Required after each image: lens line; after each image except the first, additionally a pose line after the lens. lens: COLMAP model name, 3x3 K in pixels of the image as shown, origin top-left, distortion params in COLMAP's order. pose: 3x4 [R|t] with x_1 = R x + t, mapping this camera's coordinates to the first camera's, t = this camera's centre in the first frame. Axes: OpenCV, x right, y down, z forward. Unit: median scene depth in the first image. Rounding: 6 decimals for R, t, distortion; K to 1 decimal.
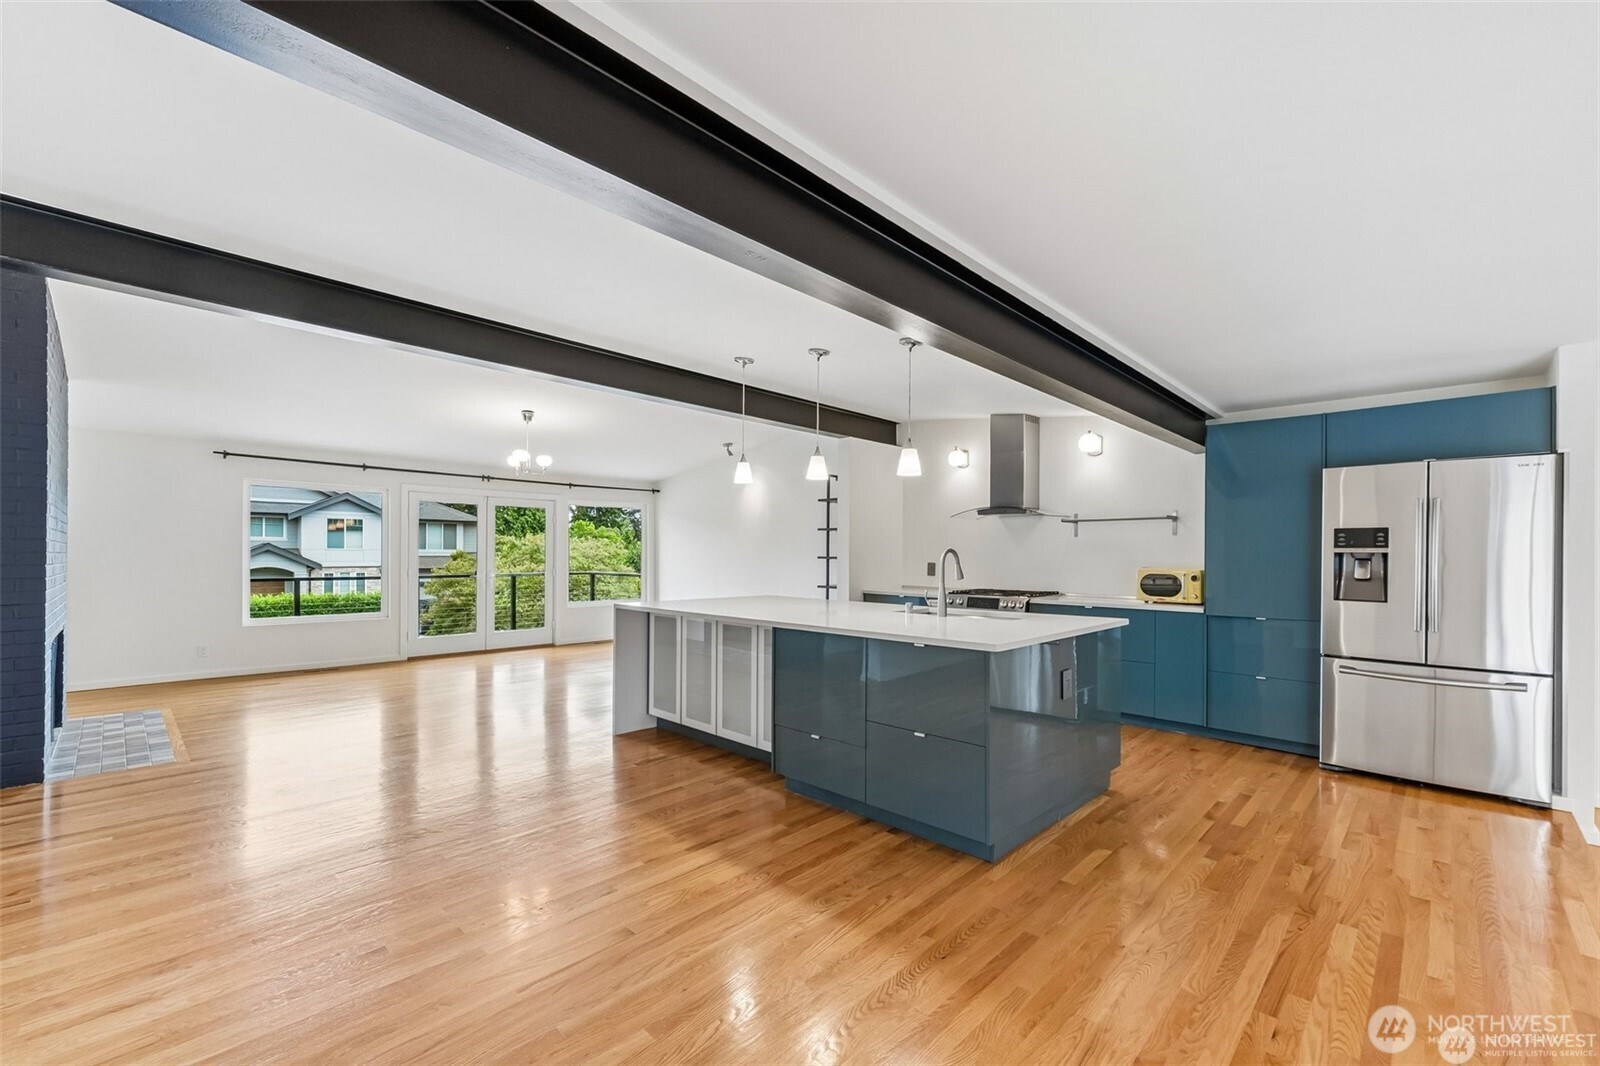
lens RADIAL K [[676.4, 0, 814.5], [0, 676.4, 558.4], [0, 0, 1]] dist [-0.000304, -0.000382]
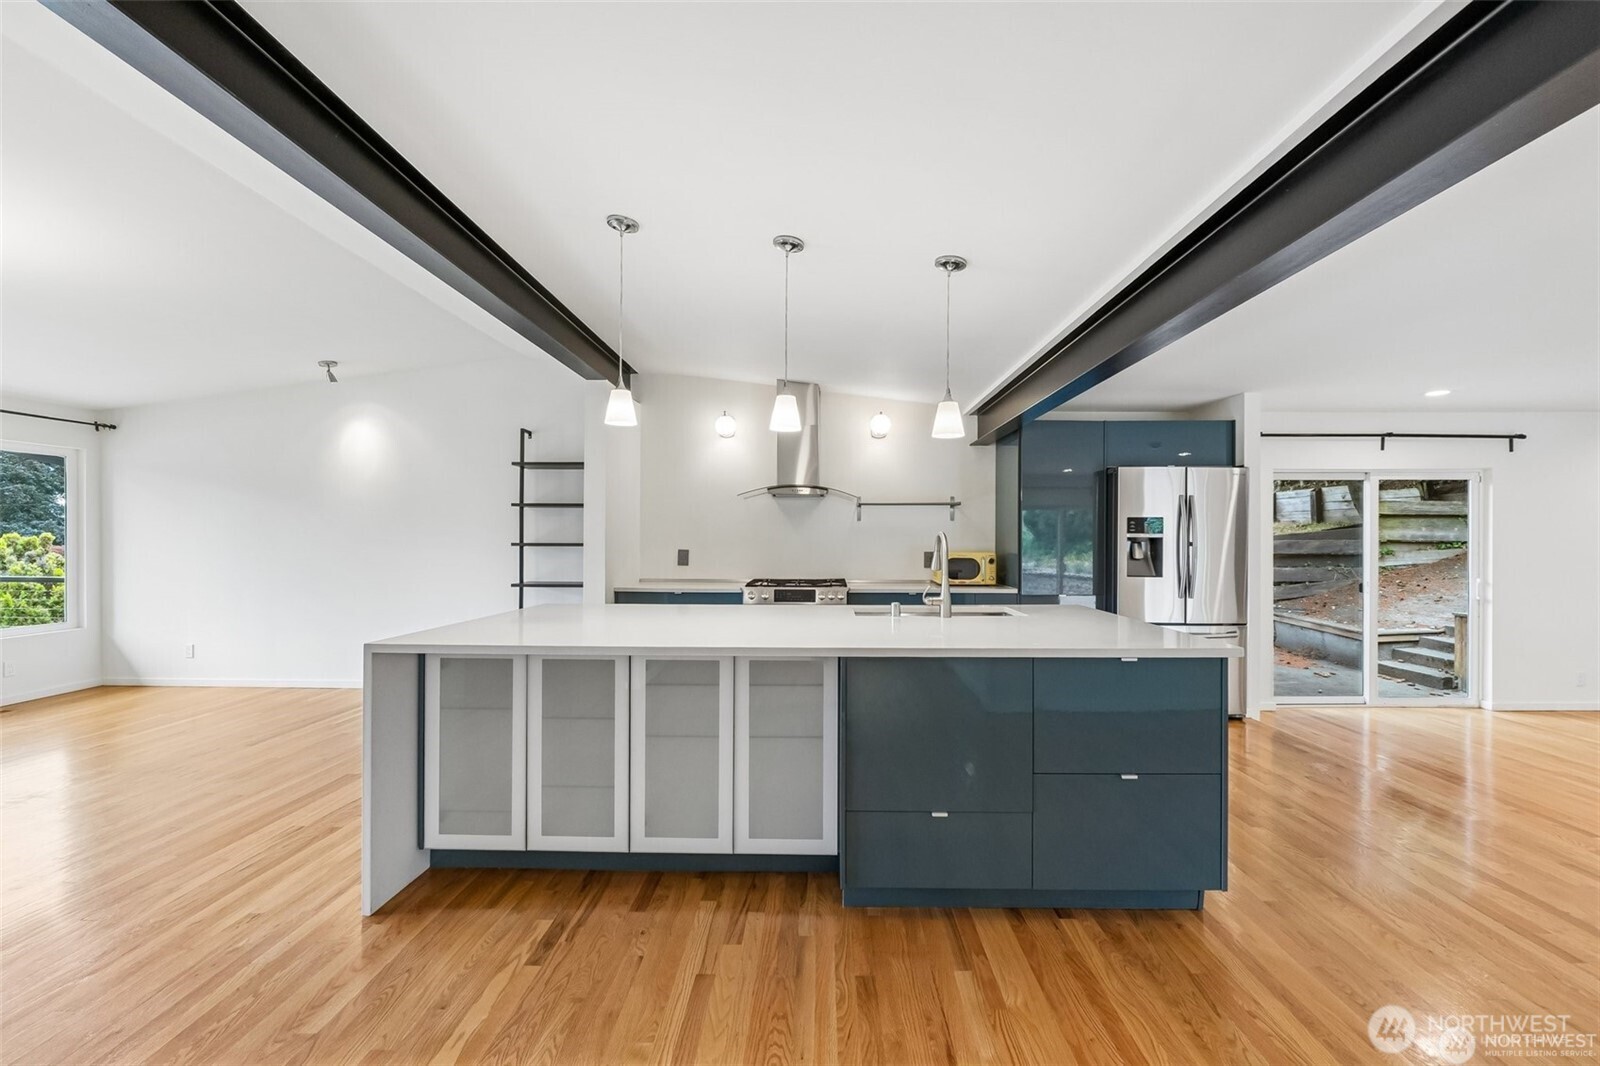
lens RADIAL K [[676.4, 0, 807.6], [0, 676.4, 534.6], [0, 0, 1]] dist [-0.000304, -0.000382]
pose [[0.732005, 0.001269, 0.681298, -0.446784], [0.006607, 0.999938, -0.008961, -0.005893], [-0.681267, 0.011061, 0.731951, 0.483969]]
